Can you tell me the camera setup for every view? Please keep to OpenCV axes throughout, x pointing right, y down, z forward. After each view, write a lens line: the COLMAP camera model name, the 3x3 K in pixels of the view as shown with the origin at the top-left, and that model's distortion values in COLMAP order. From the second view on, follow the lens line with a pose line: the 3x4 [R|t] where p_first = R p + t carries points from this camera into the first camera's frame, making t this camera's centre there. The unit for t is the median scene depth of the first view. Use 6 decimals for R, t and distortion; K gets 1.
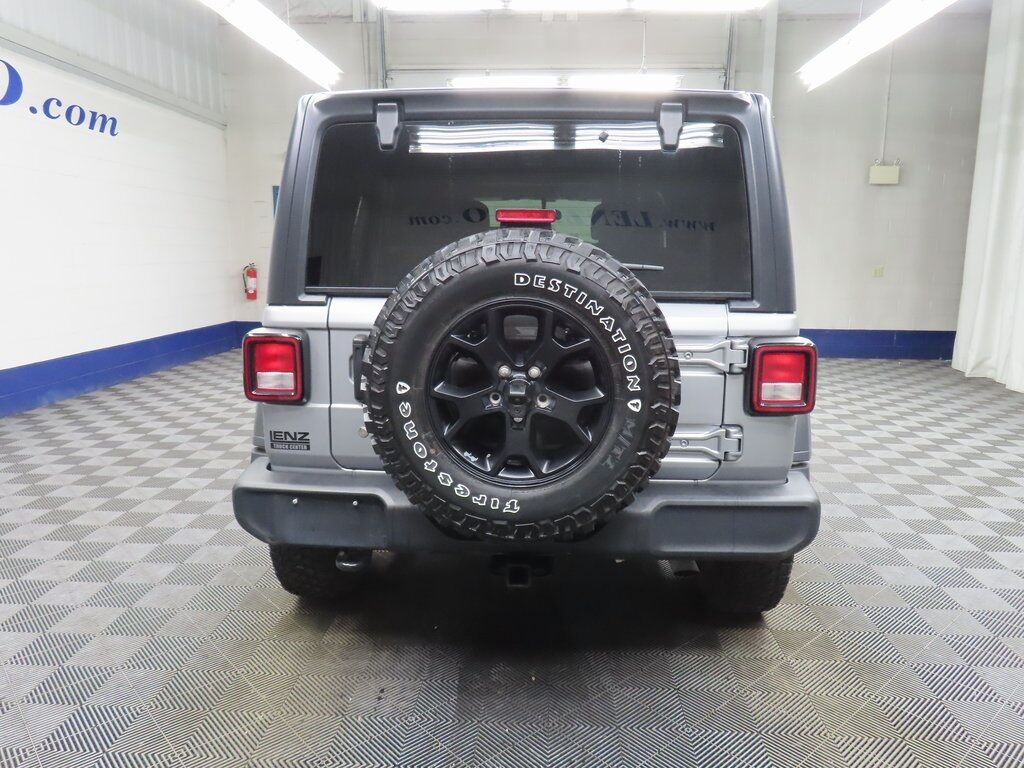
lens RADIAL K [[730.3, 0, 513.3], [0, 730.3, 386.3], [0, 0, 1]] dist [-0.013701, 0.006299]
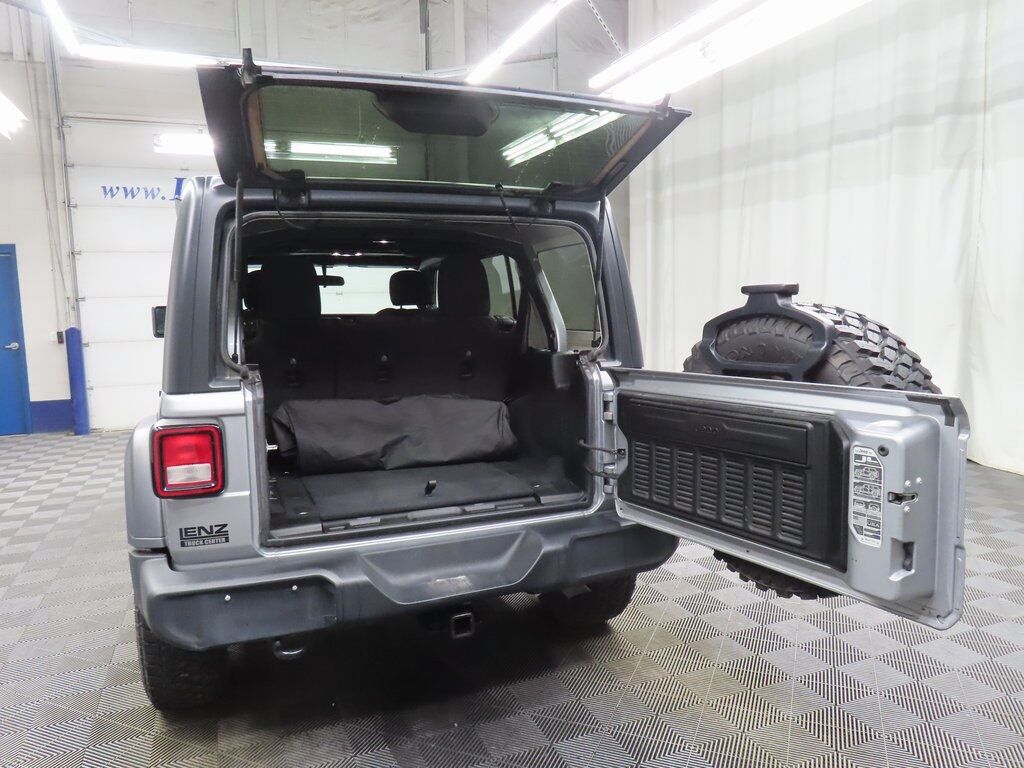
lens RADIAL K [[730.3, 0, 507.4], [0, 730.3, 380.3], [0, 0, 1]] dist [-0.013701, 0.006299]
pose [[0.903874, -0.072416, 0.421625, -0.344941], [0.103640, 0.993276, -0.051583, -0.037014], [-0.415055, 0.090321, 0.905302, -0.035754]]
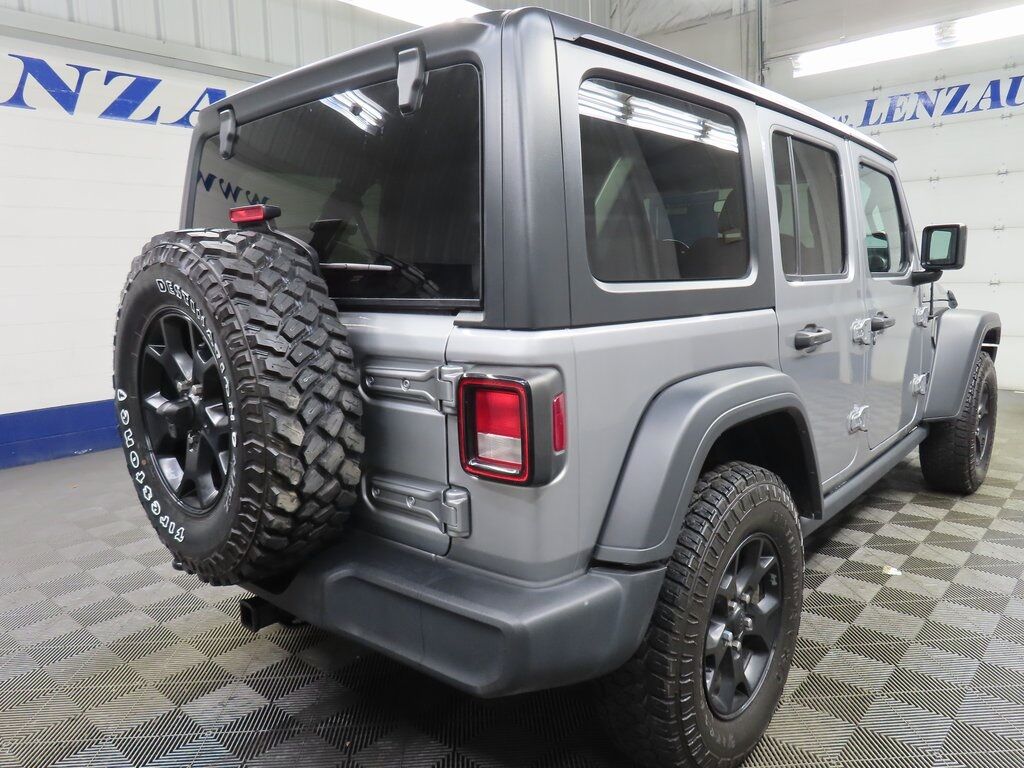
lens RADIAL K [[730.3, 0, 515.7], [0, 730.3, 389.7], [0, 0, 1]] dist [-0.013701, 0.006299]
pose [[0.784520, 0.072882, -0.615806, 0.759895], [-0.079719, 0.996682, 0.016400, -0.055674], [0.614958, 0.036226, 0.787727, 0.465454]]
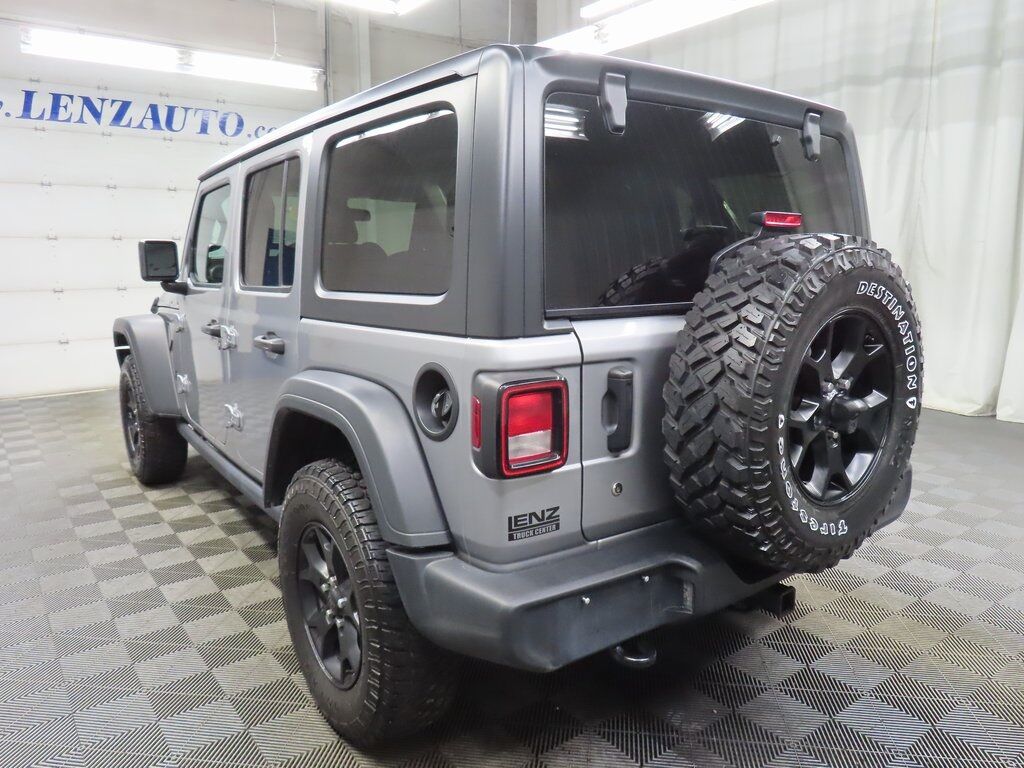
lens RADIAL K [[730.3, 0, 509.1], [0, 730.3, 385.7], [0, 0, 1]] dist [-0.013701, 0.006299]
pose [[0.766002, -0.123696, 0.630826, -0.787429], [0.126534, 0.991127, 0.040698, -0.096320], [-0.630262, 0.048646, 0.774857, 0.463169]]
